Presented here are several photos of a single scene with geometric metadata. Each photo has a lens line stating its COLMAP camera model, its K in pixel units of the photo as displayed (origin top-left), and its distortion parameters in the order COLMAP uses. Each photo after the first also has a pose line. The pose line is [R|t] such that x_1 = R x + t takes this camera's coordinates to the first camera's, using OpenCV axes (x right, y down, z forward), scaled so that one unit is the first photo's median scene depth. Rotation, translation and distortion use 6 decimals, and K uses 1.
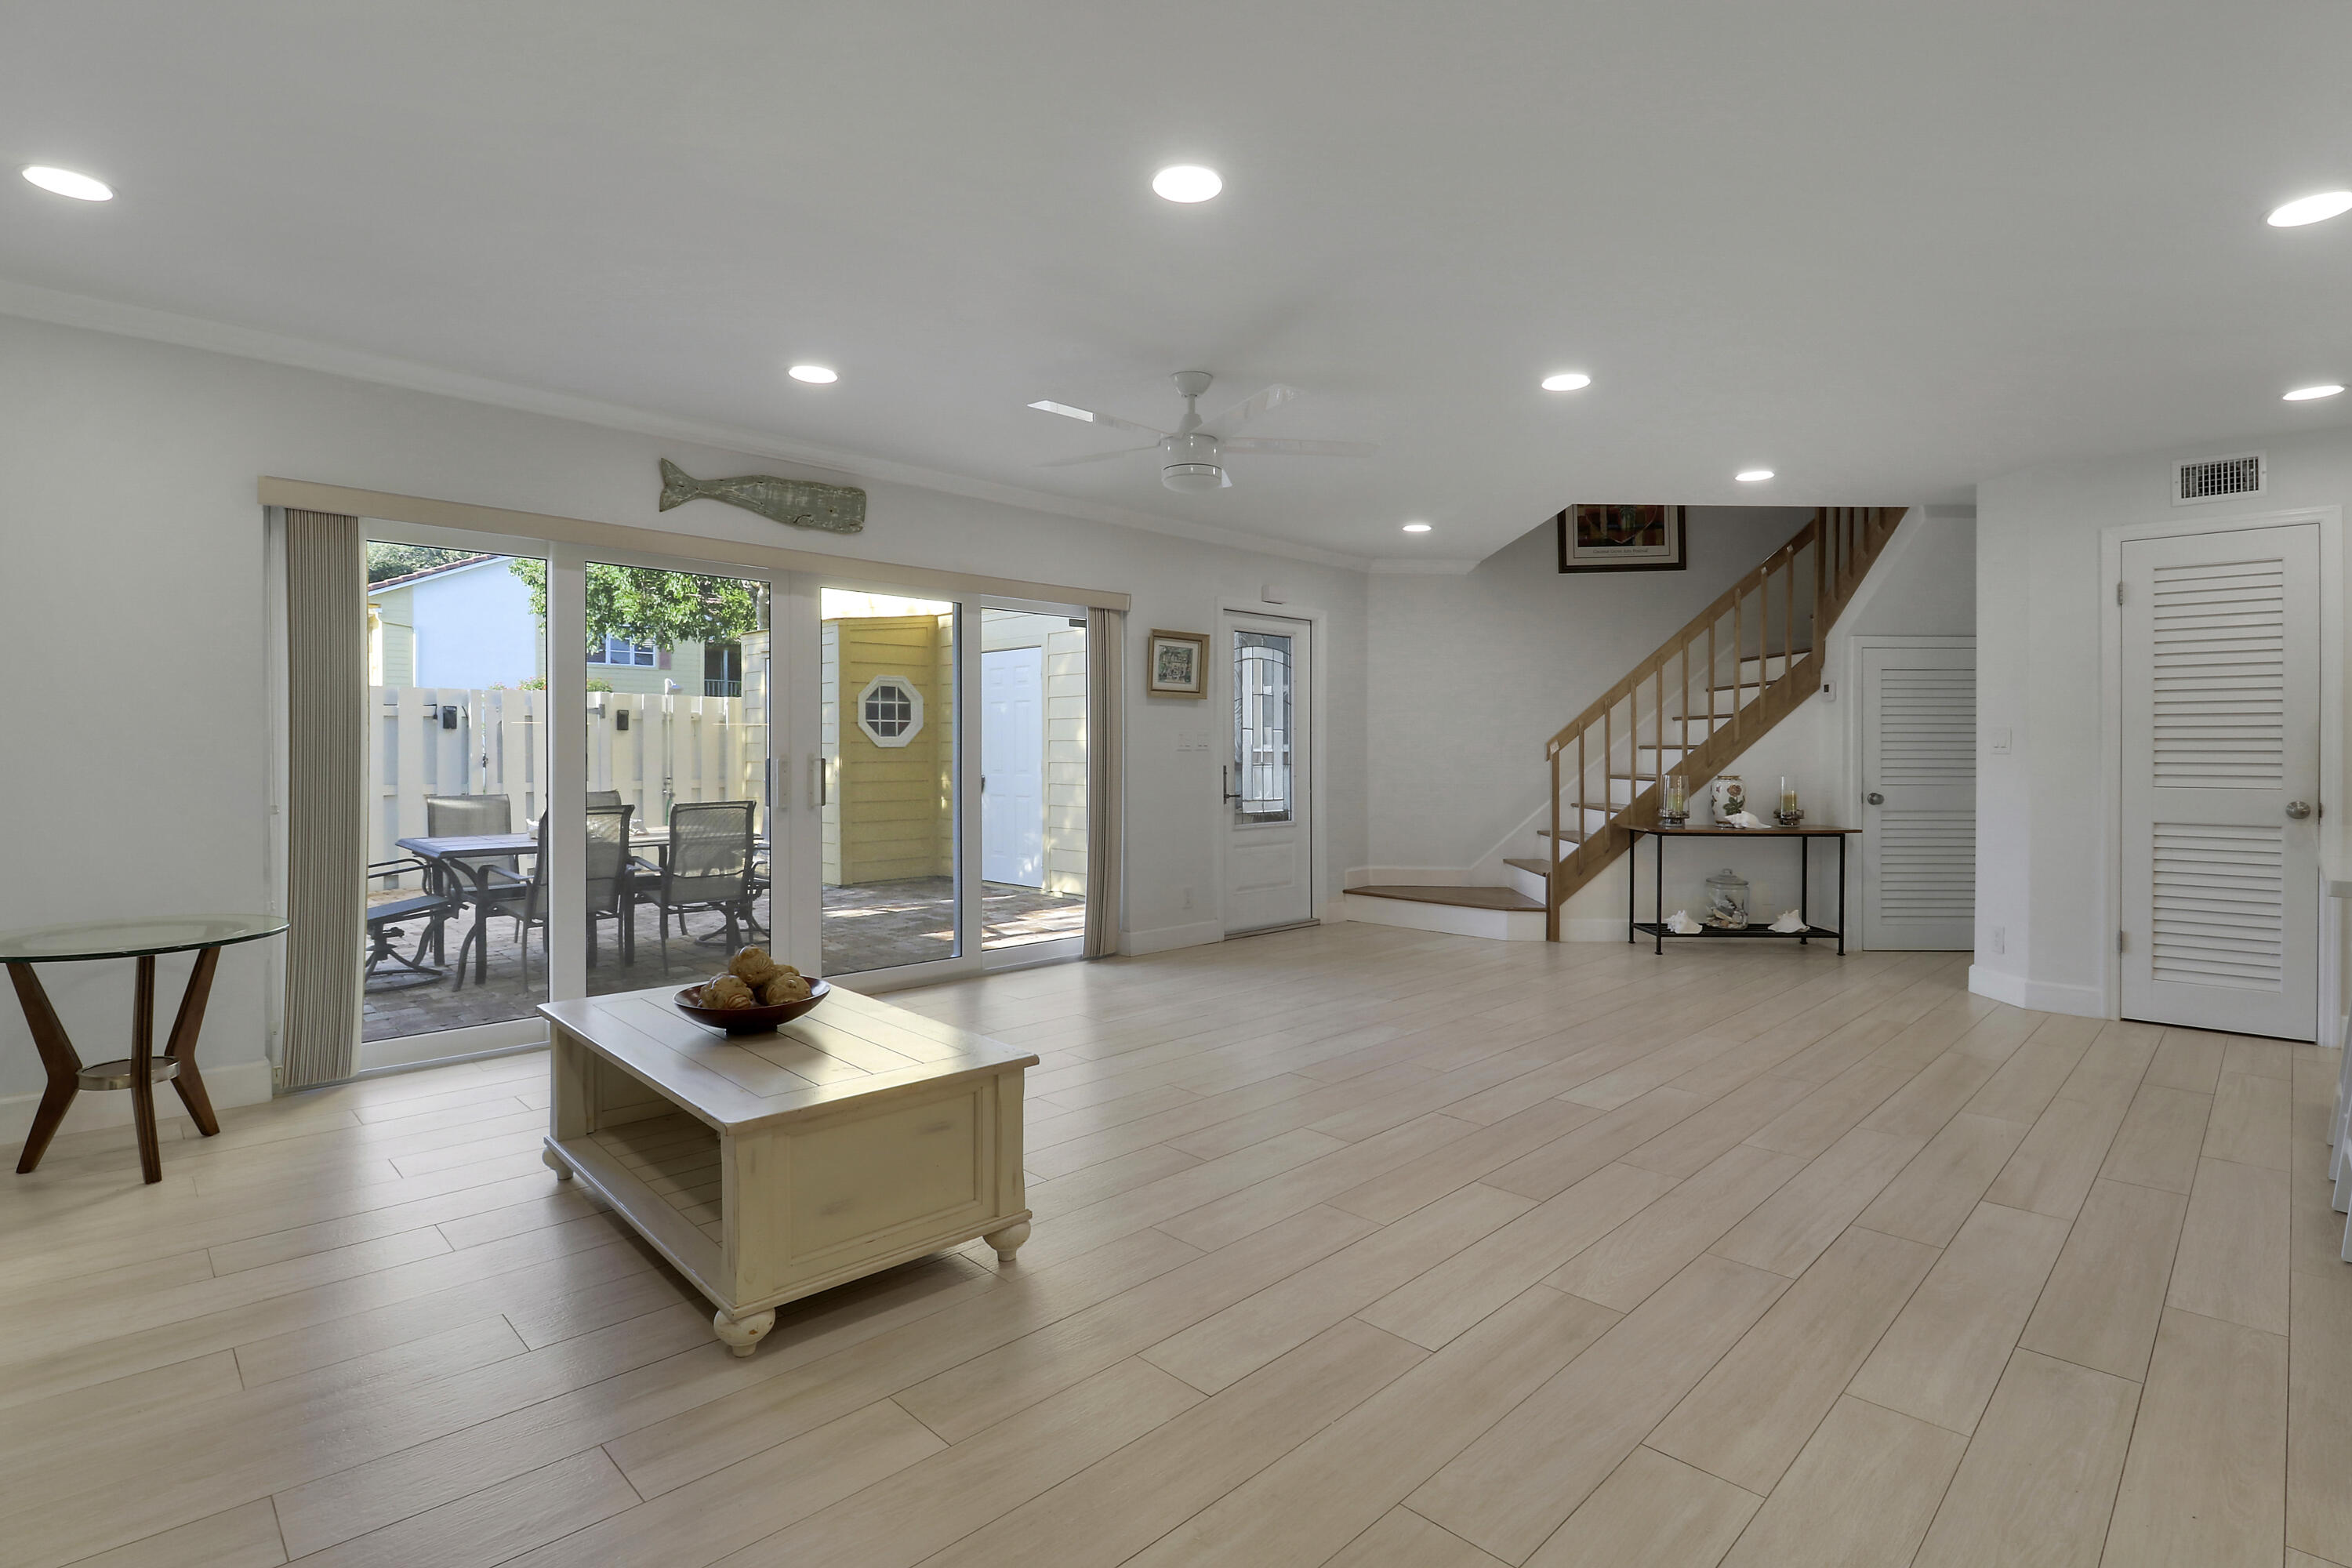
lens RADIAL K [[1116.1, 0, 1206.9], [0, 1116.1, 742.1], [0, 0, 1]] dist [0.016254, -0.008213]
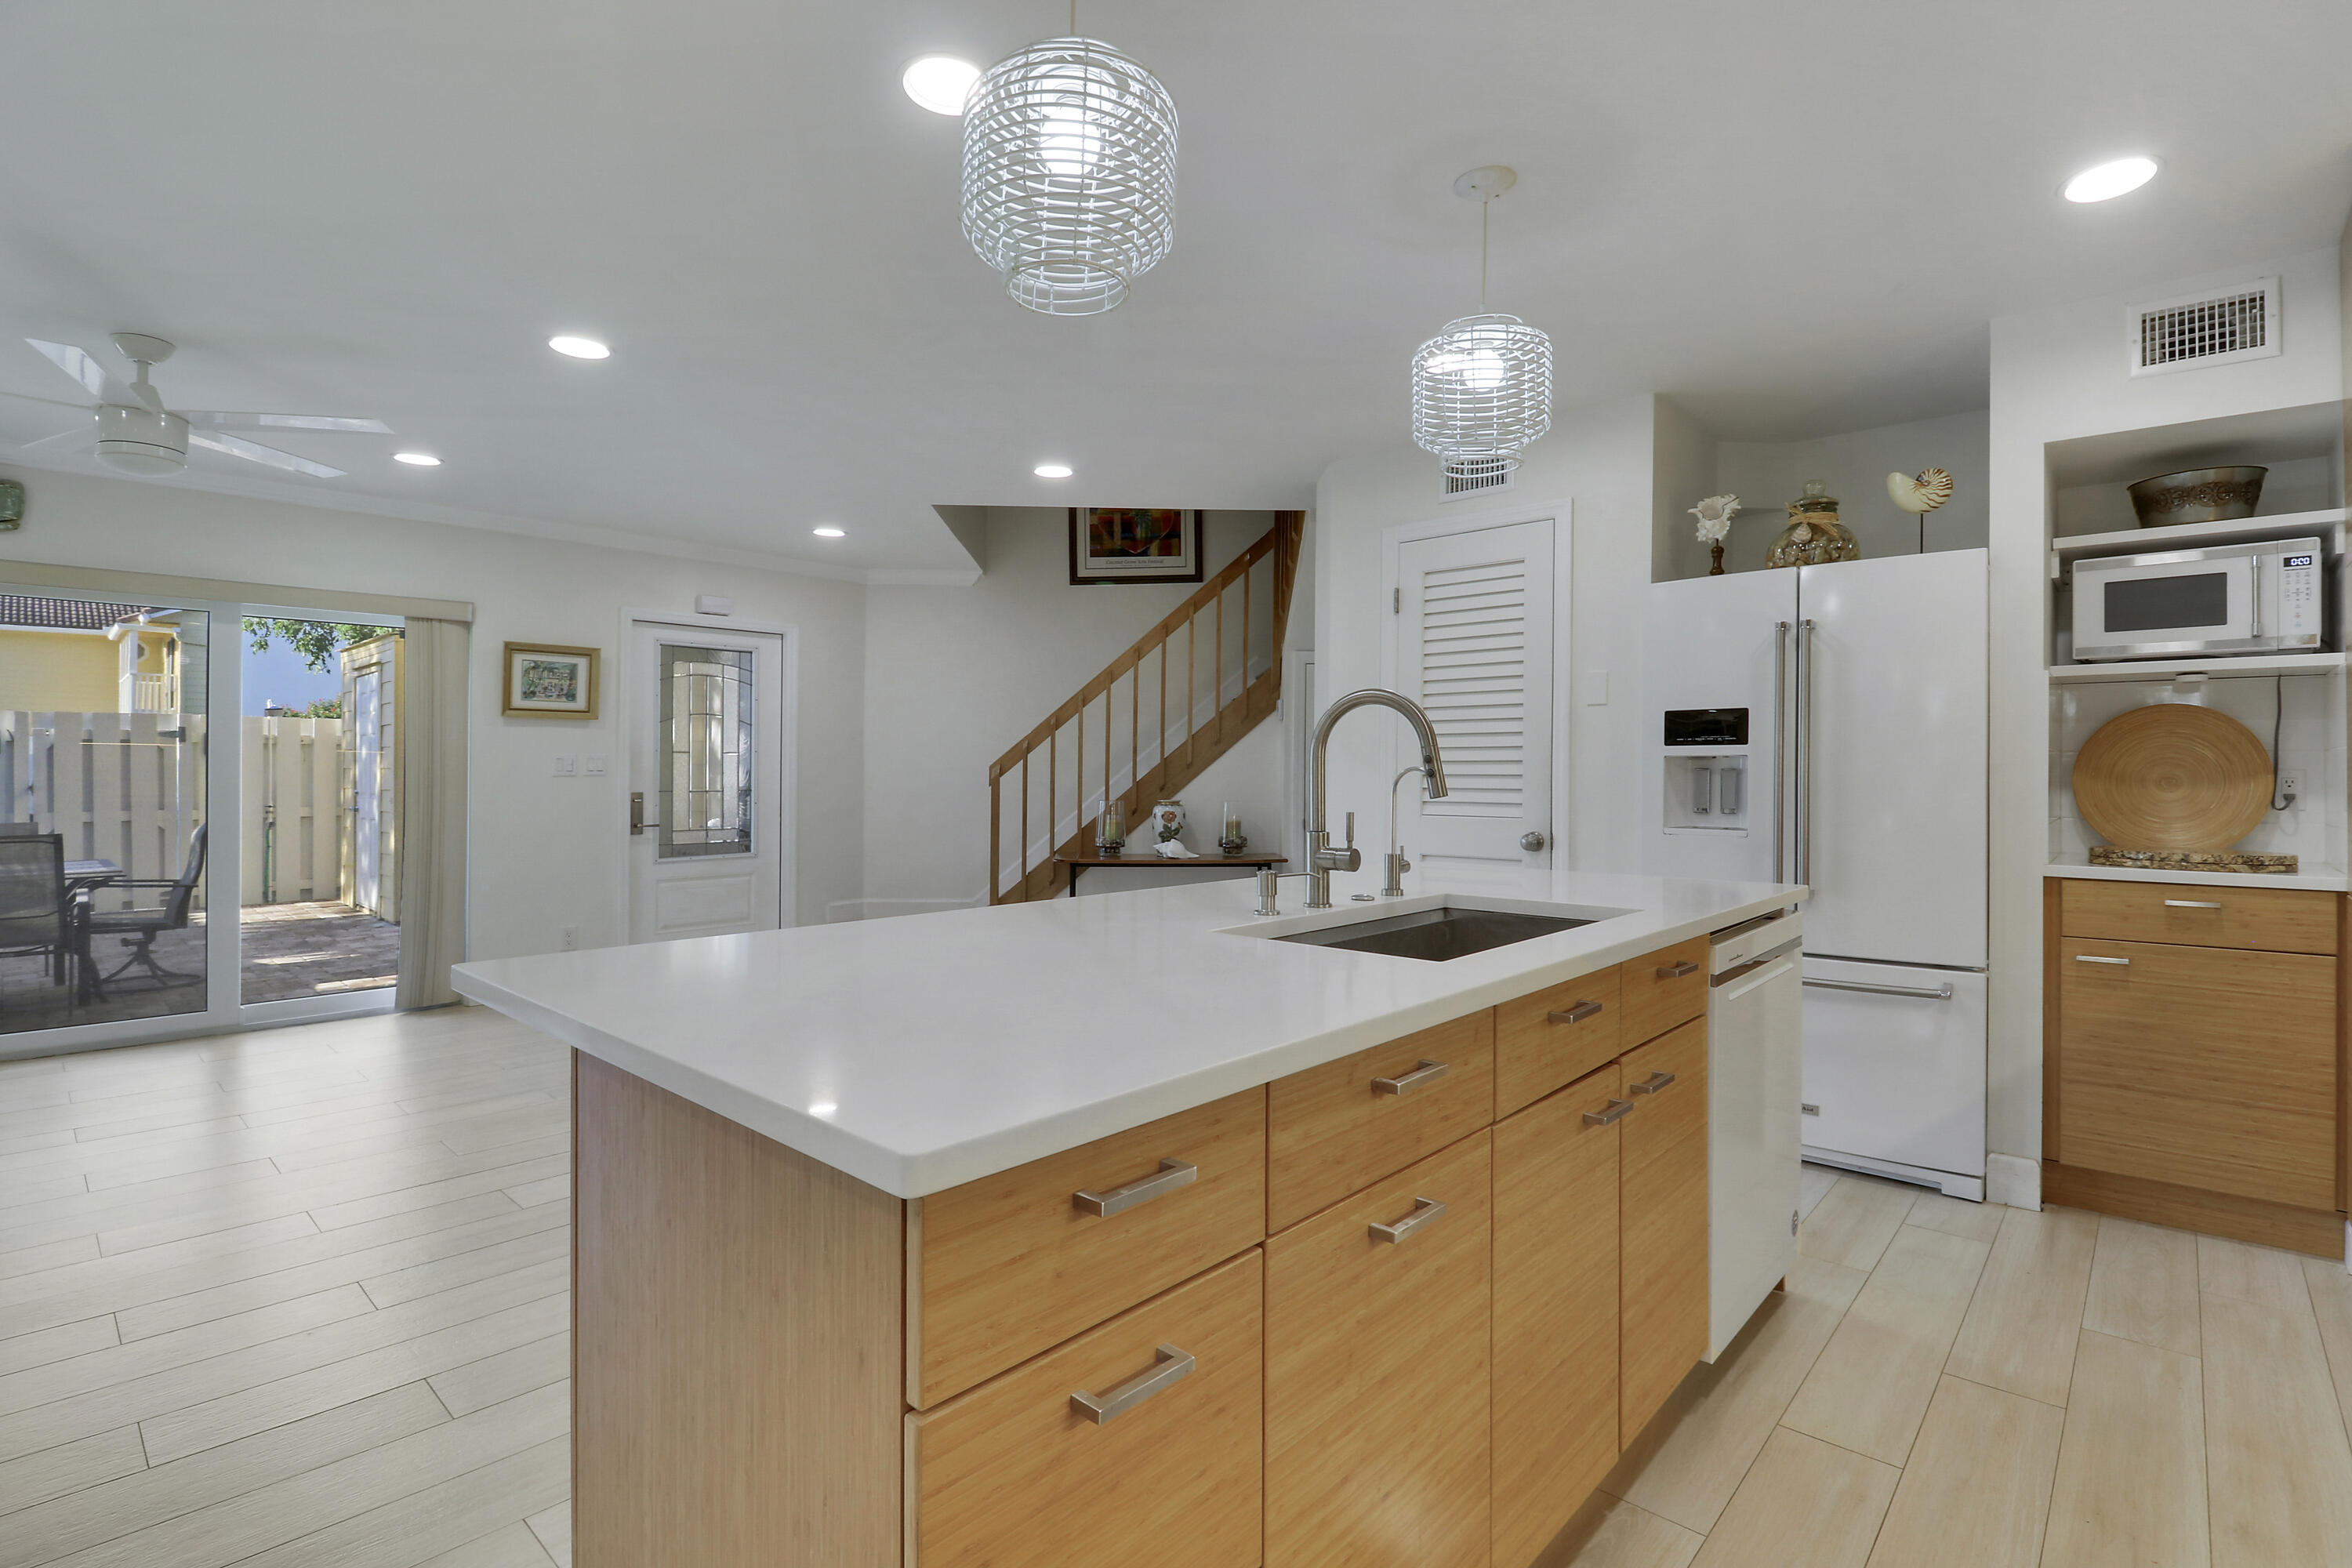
lens RADIAL K [[1116.1, 0, 1198.5], [0, 1116.1, 762.8], [0, 0, 1]] dist [0.016254, -0.008213]
pose [[0.999388, -0.002447, 0.034893, 0.460813], [0.002498, 0.999996, -0.001421, -0.001106], [-0.034890, 0.001507, 0.999390, 0.076696]]
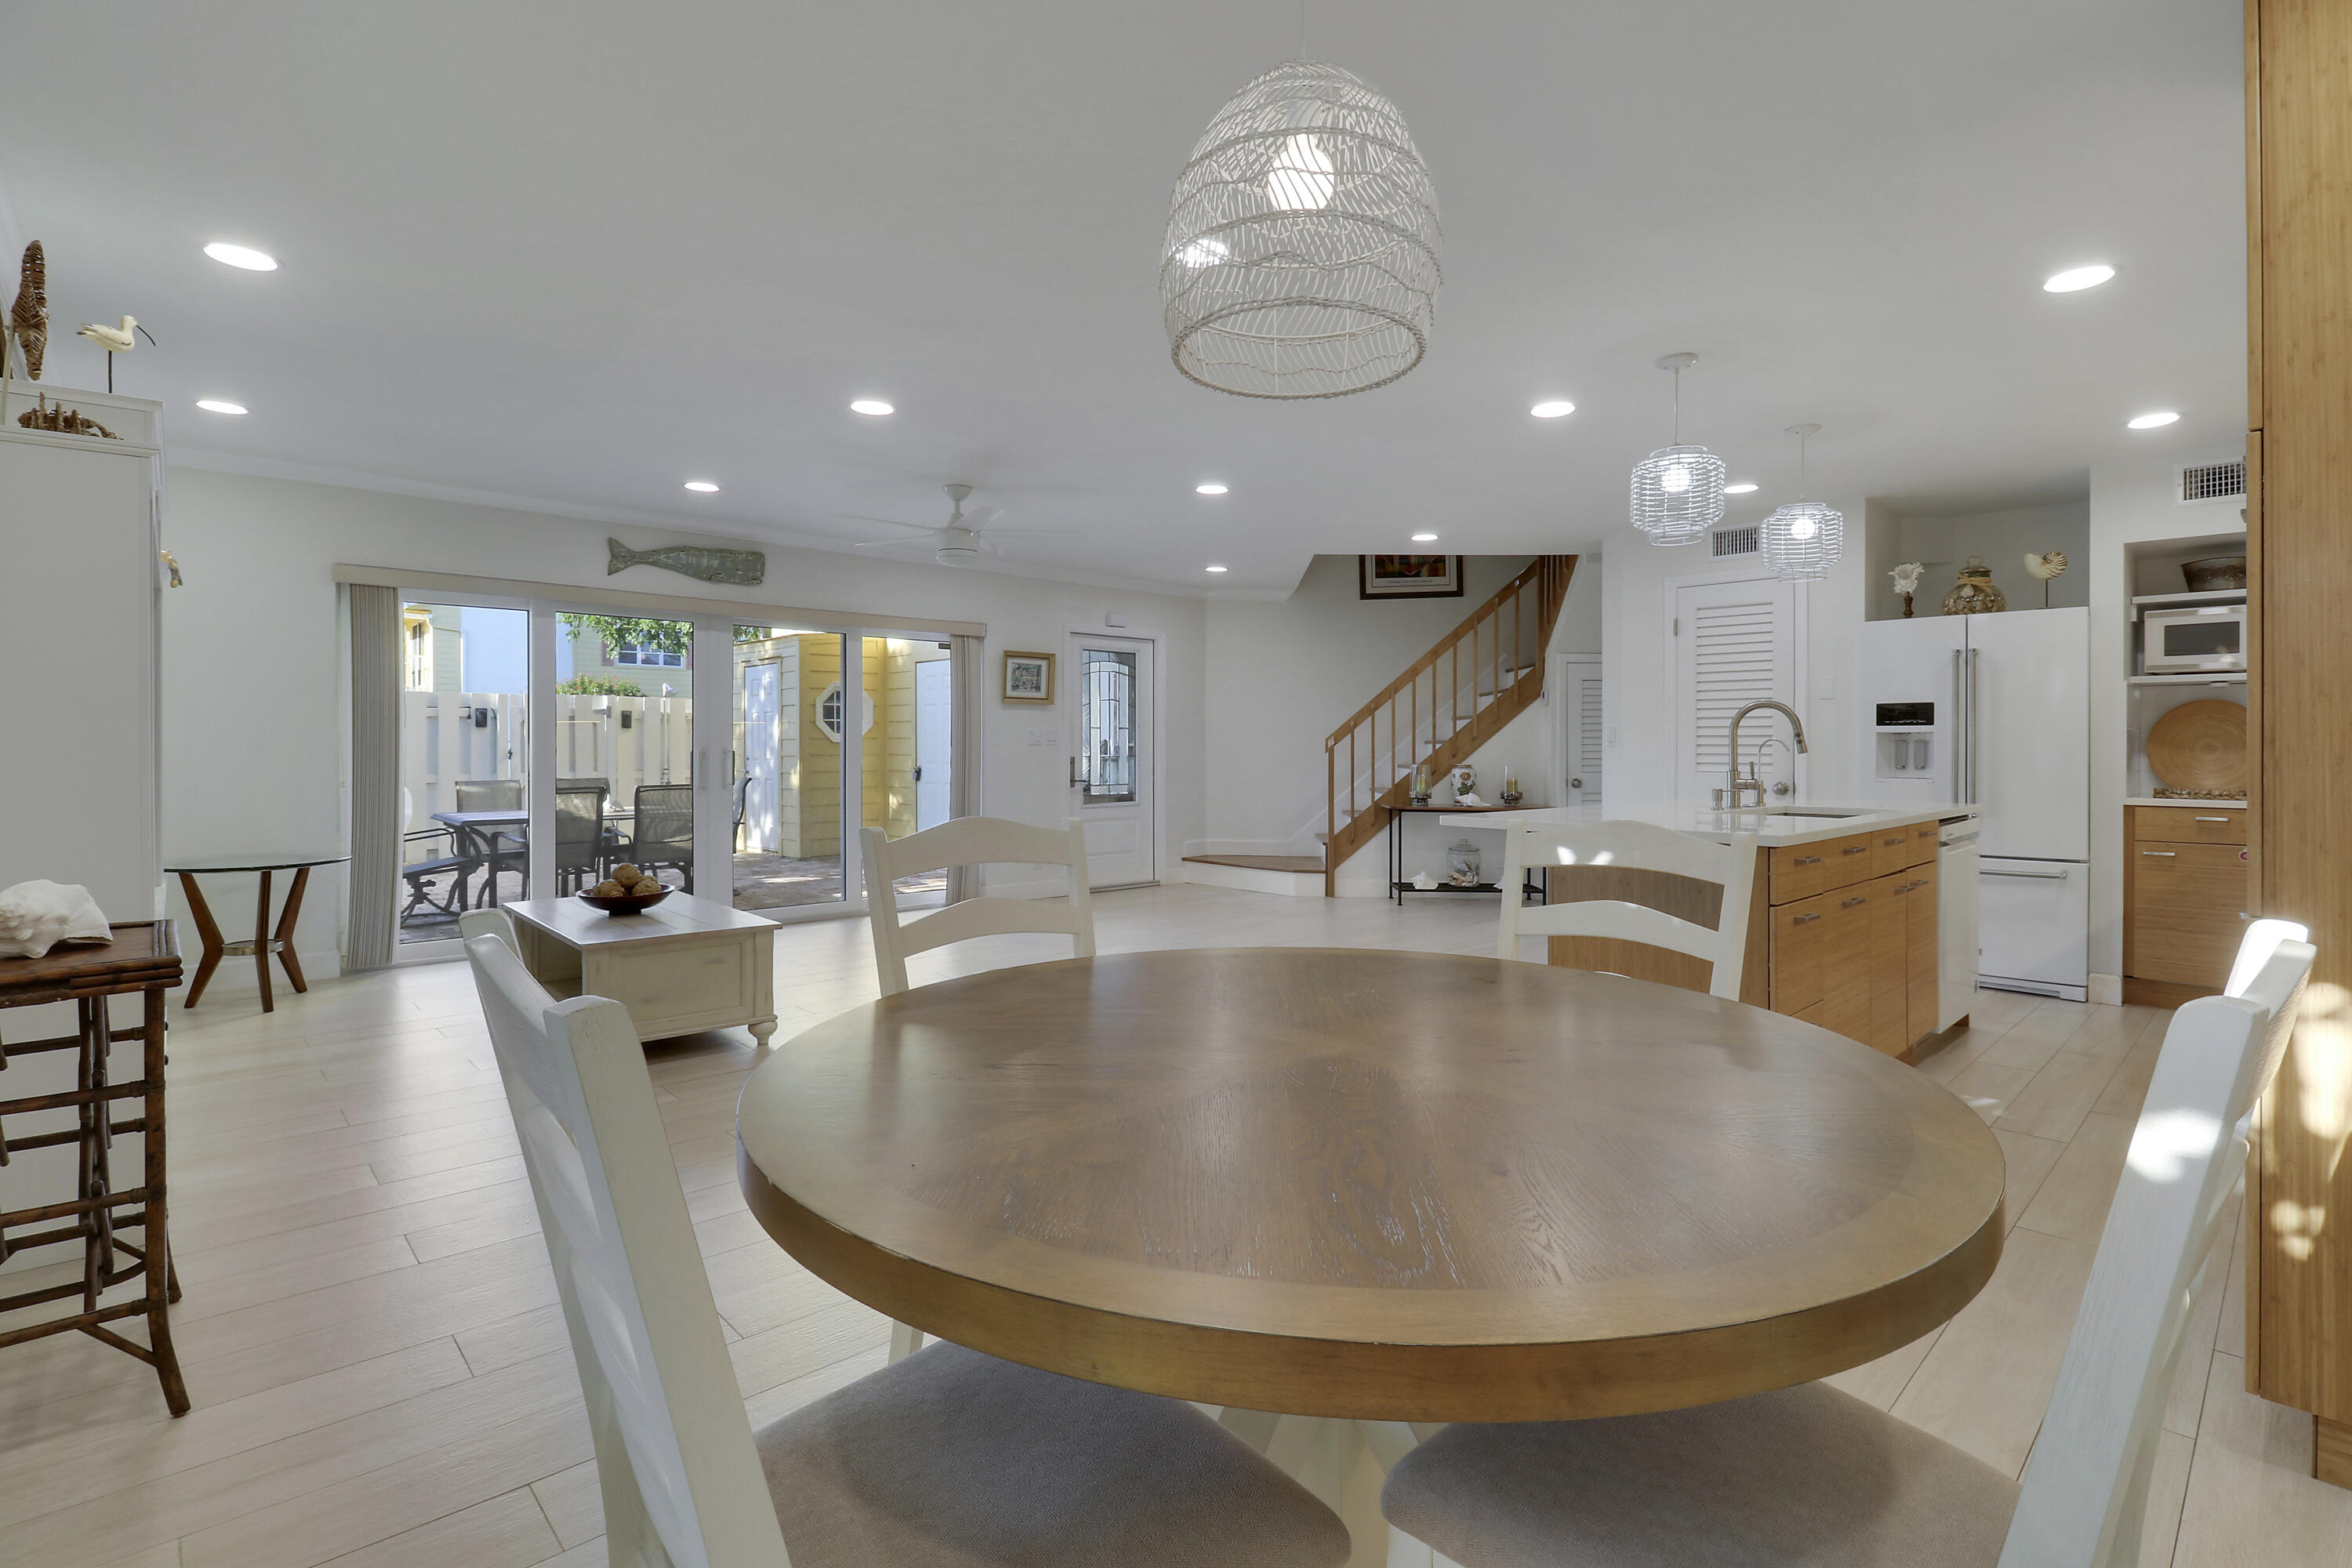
lens RADIAL K [[1116.1, 0, 1203.9], [0, 1116.1, 732.9], [0, 0, 1]] dist [0.016254, -0.008213]
pose [[0.999387, -0.000527, -0.034995, 0.218635], [0.000367, 0.999989, -0.004579, -0.000232], [0.034997, 0.004563, 0.999377, -0.269443]]
